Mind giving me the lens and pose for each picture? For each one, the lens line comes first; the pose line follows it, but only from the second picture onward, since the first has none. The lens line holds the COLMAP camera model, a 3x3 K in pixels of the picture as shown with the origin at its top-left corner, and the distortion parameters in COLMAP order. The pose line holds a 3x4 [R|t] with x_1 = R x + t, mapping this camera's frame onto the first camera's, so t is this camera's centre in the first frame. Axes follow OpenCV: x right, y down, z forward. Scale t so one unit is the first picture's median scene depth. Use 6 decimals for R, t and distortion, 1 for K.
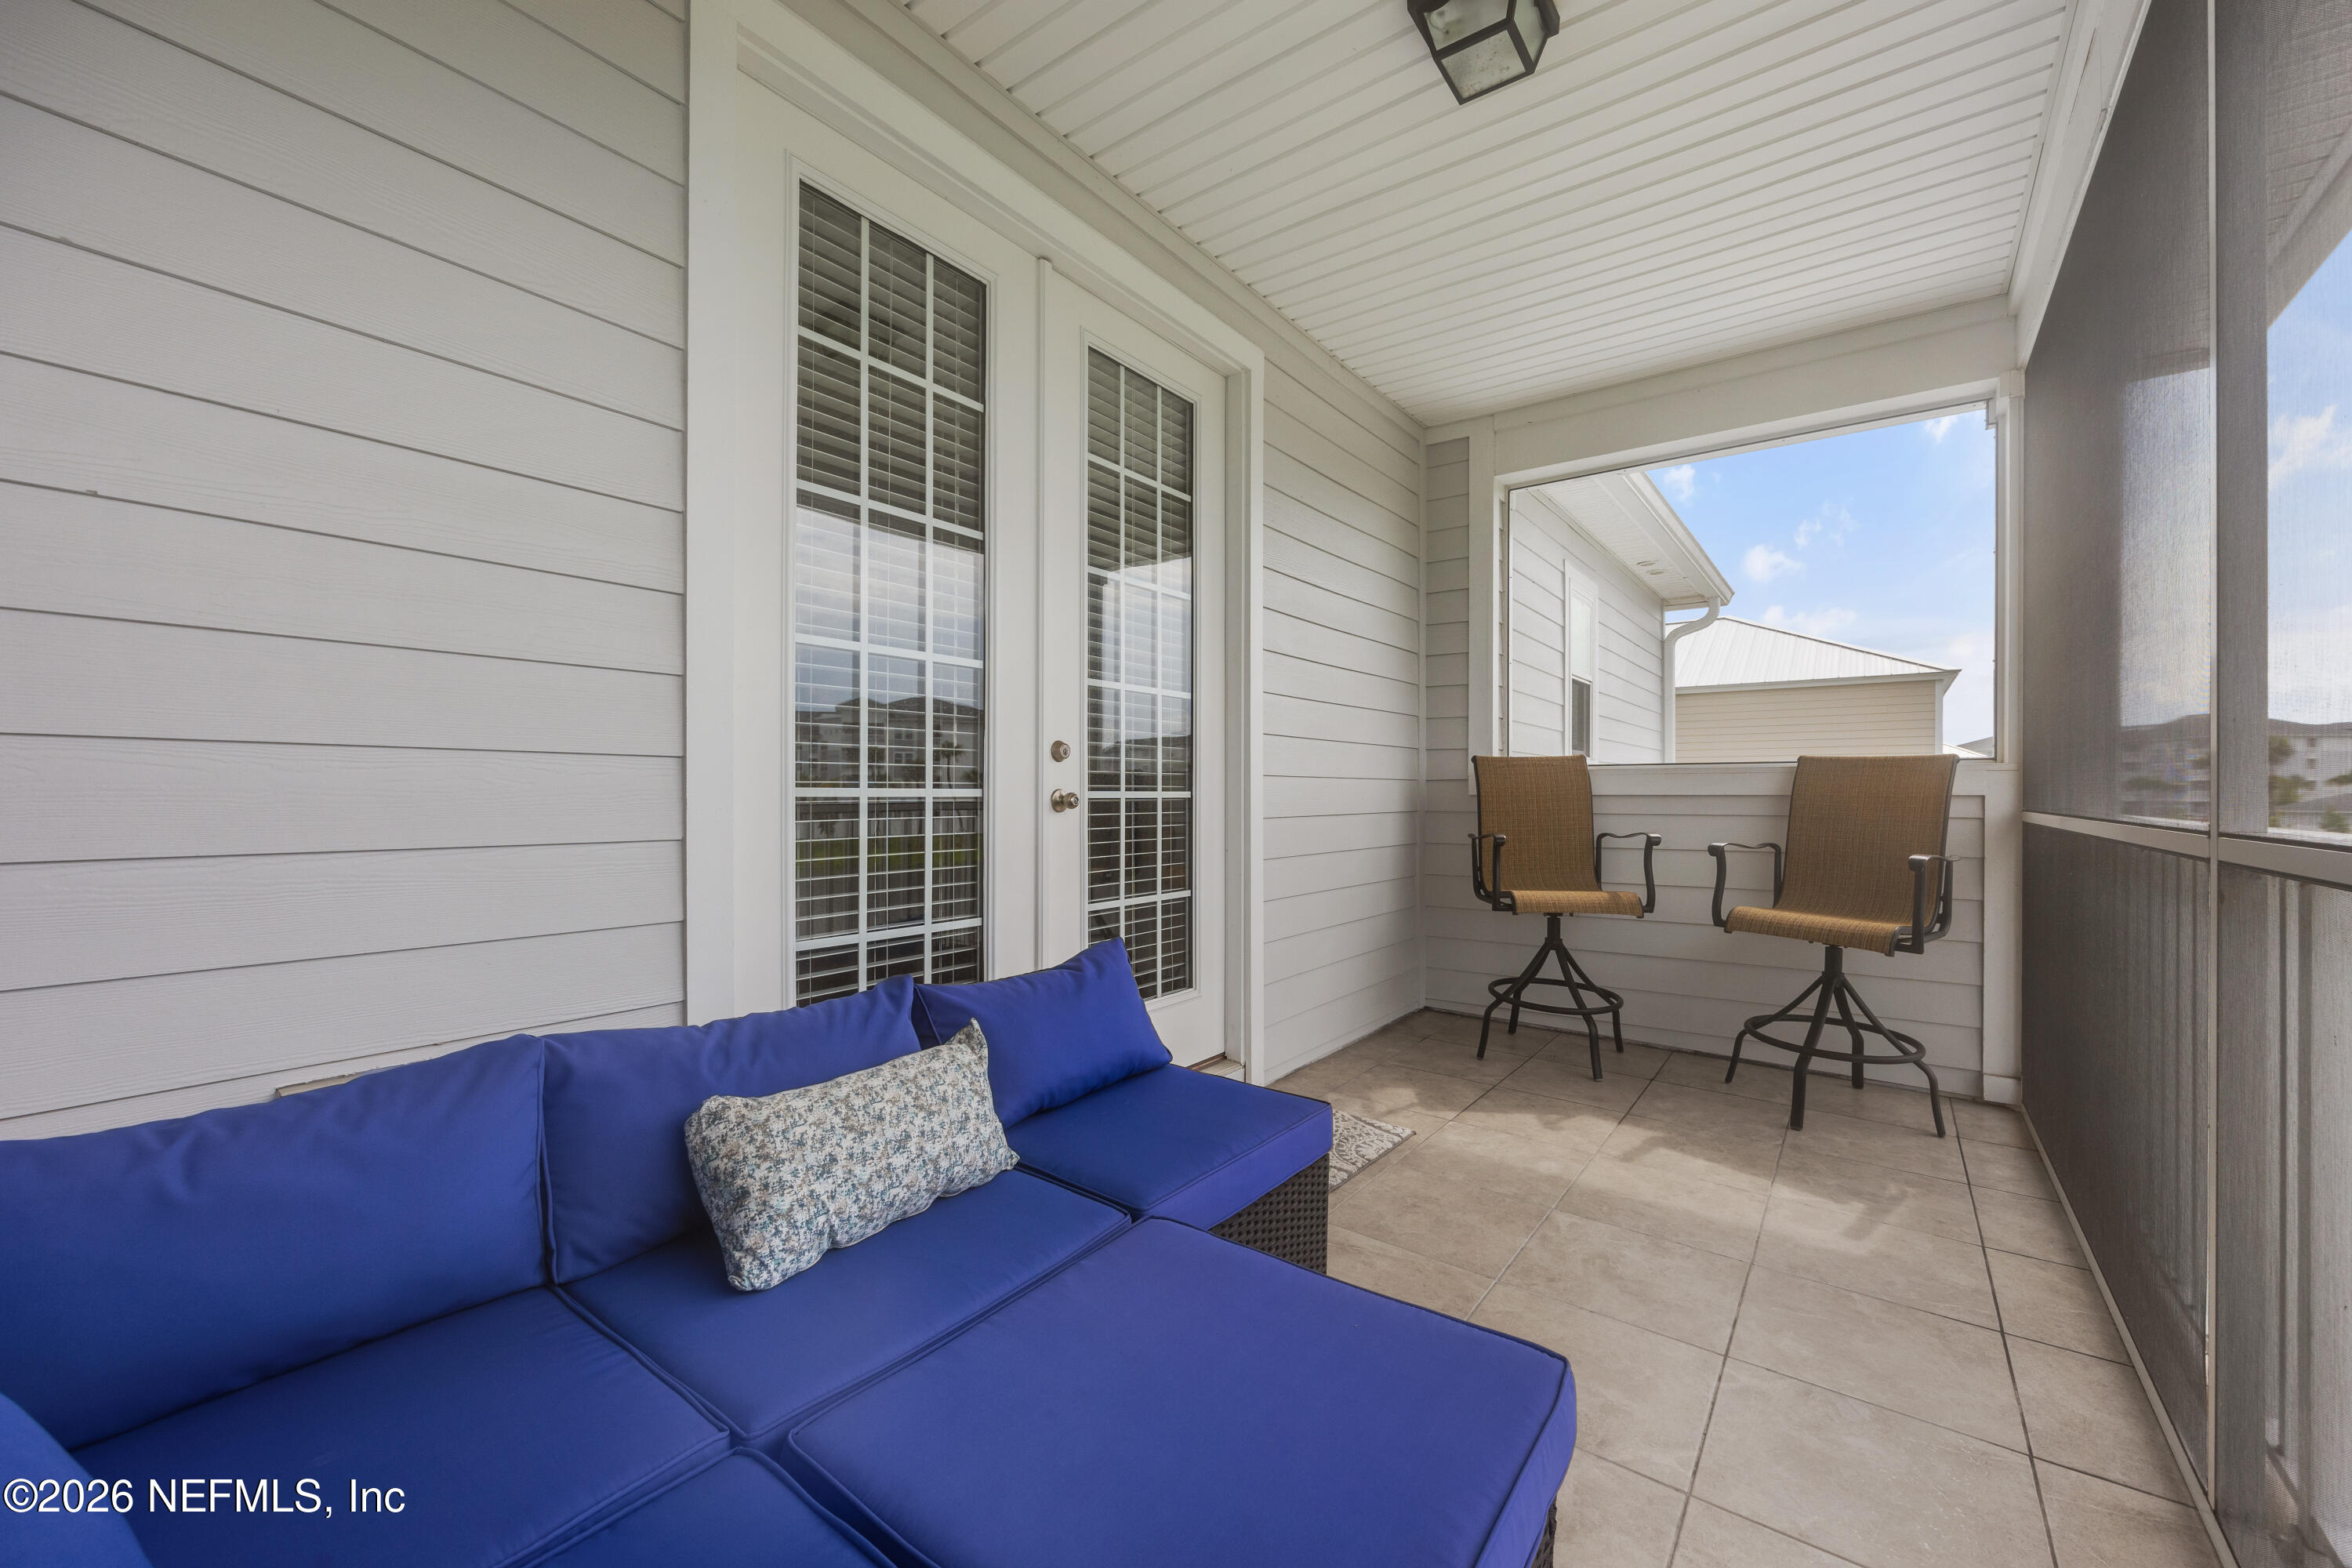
lens RADIAL K [[939.2, 0, 1176.4], [0, 939.2, 794.9], [0, 0, 1]] dist [-0.000872, 0.000565]
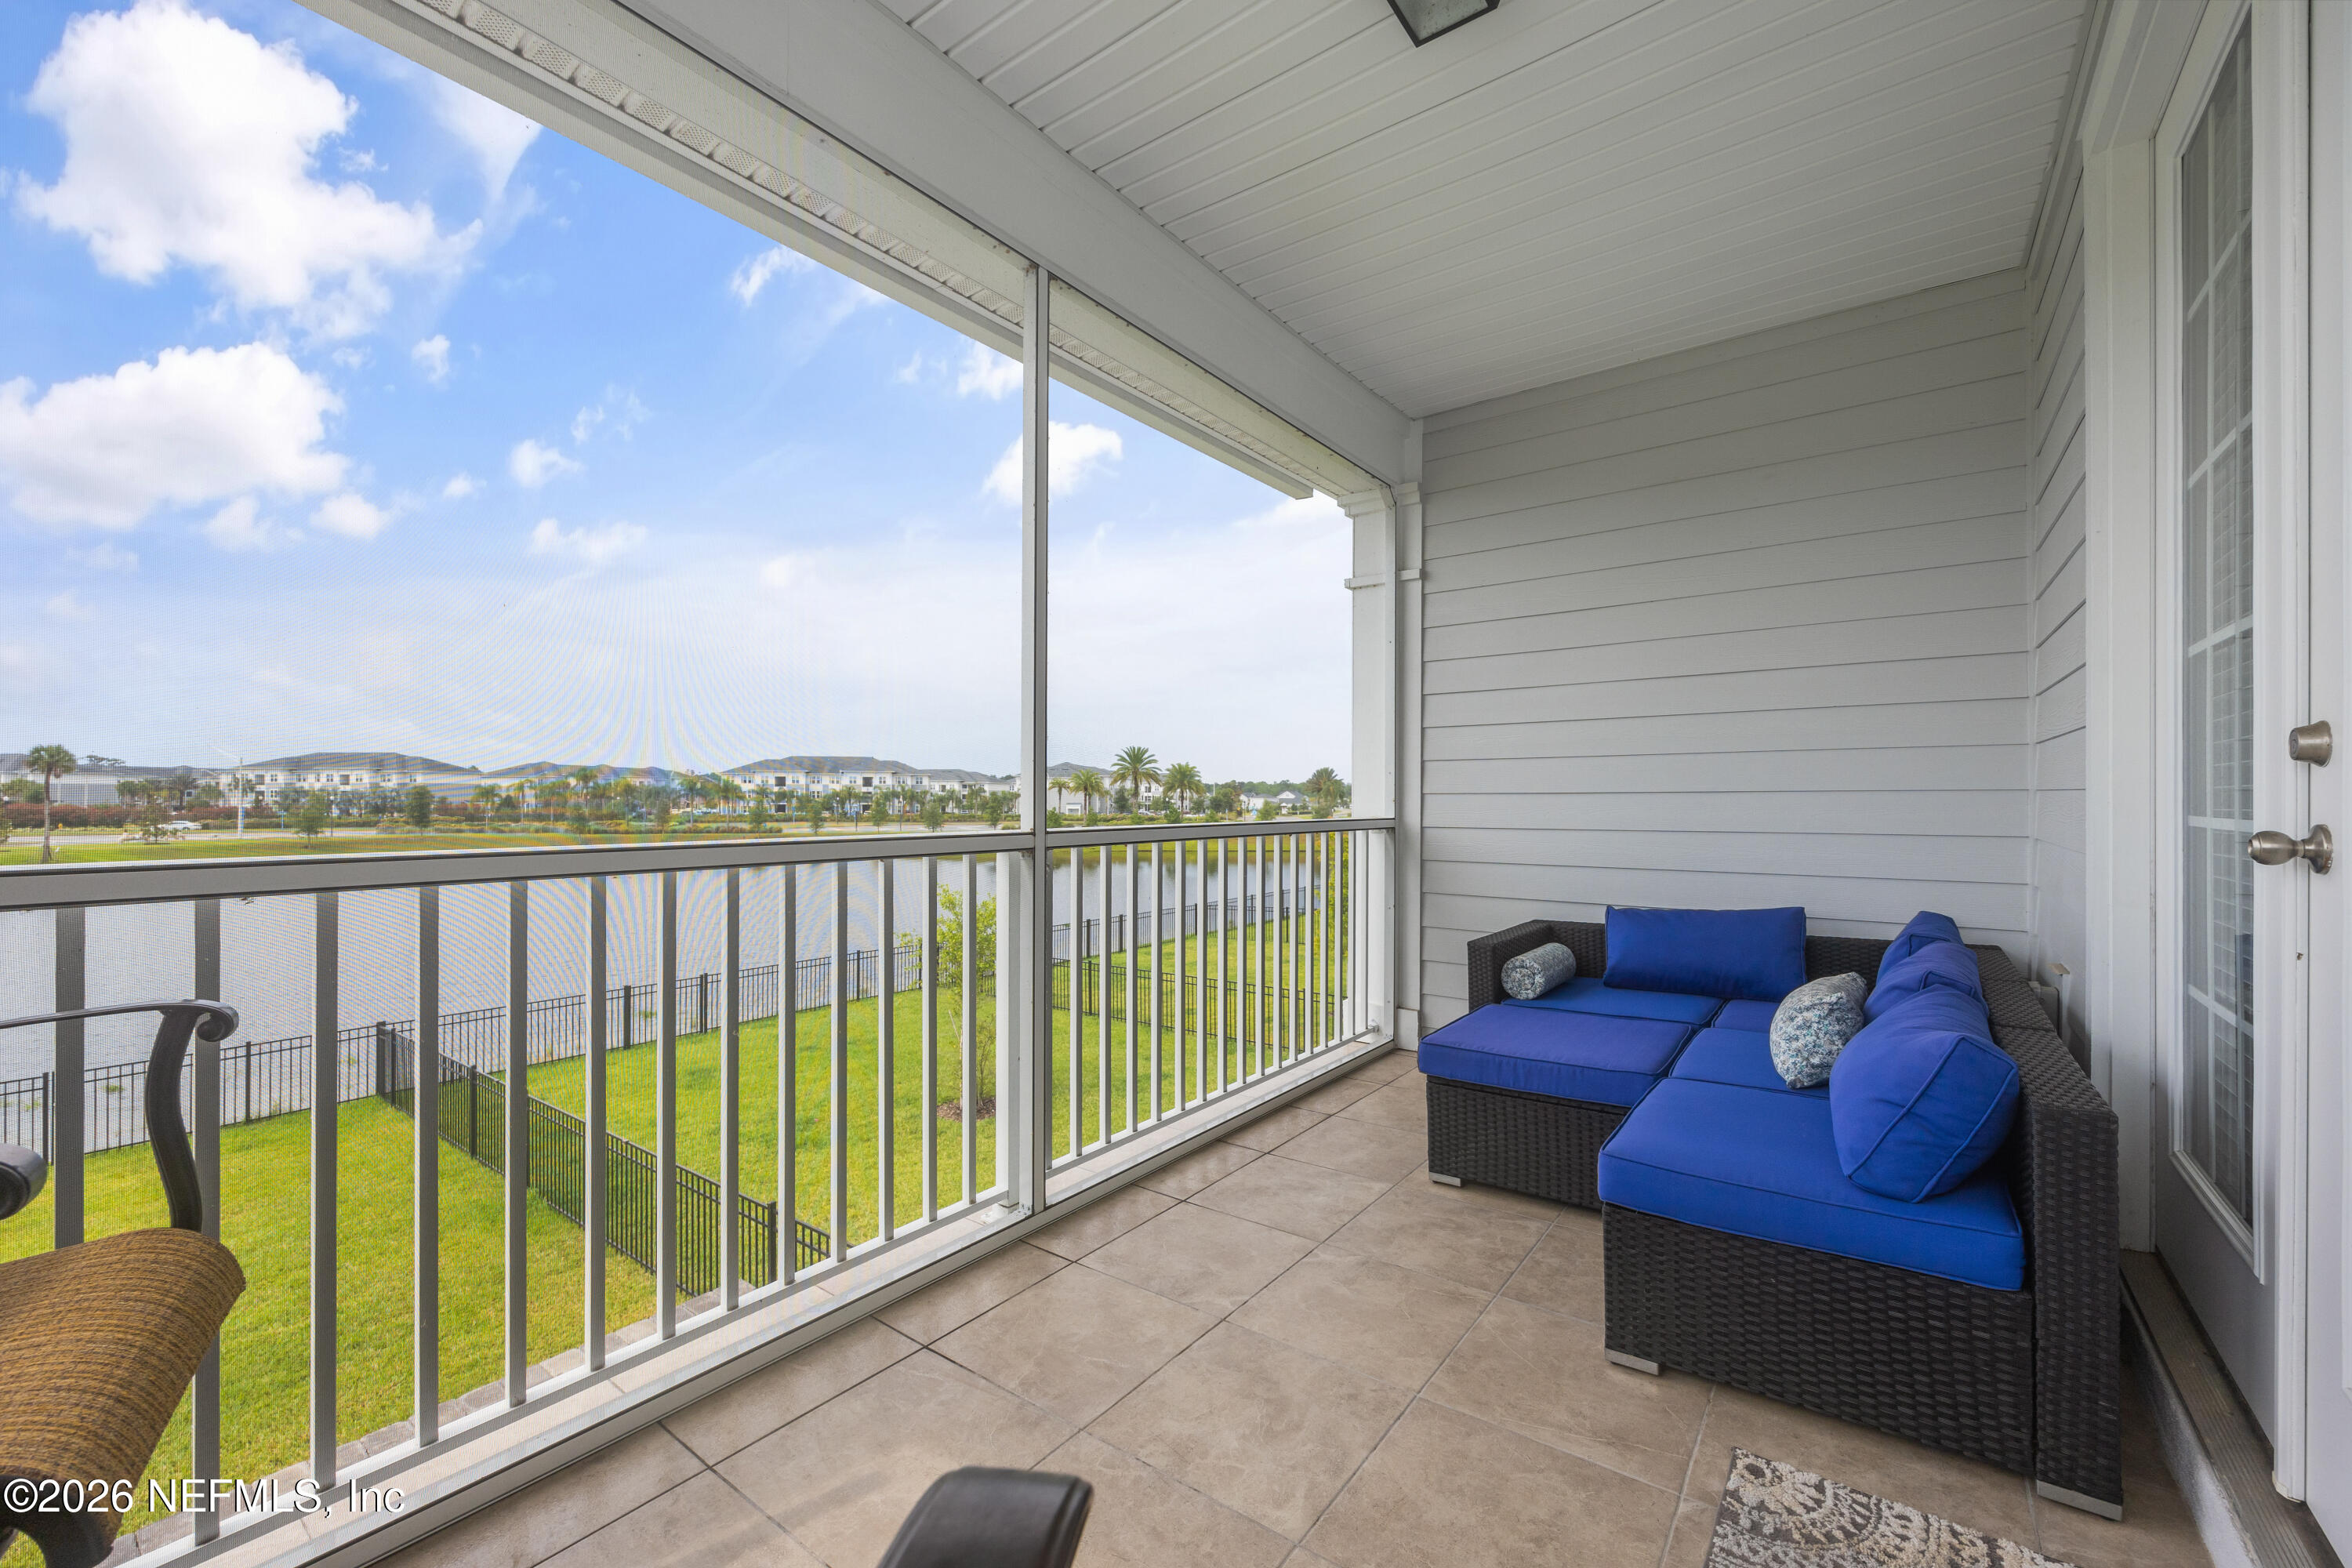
lens RADIAL K [[939.2, 0, 1176.4], [0, 939.2, 794.9], [0, 0, 1]] dist [-0.000872, 0.000565]
pose [[-0.999972, -0.003327, 0.006775, 0.532170], [-0.003340, 0.999993, -0.001856, -0.019258], [-0.006769, -0.001879, -0.999975, 1.773316]]
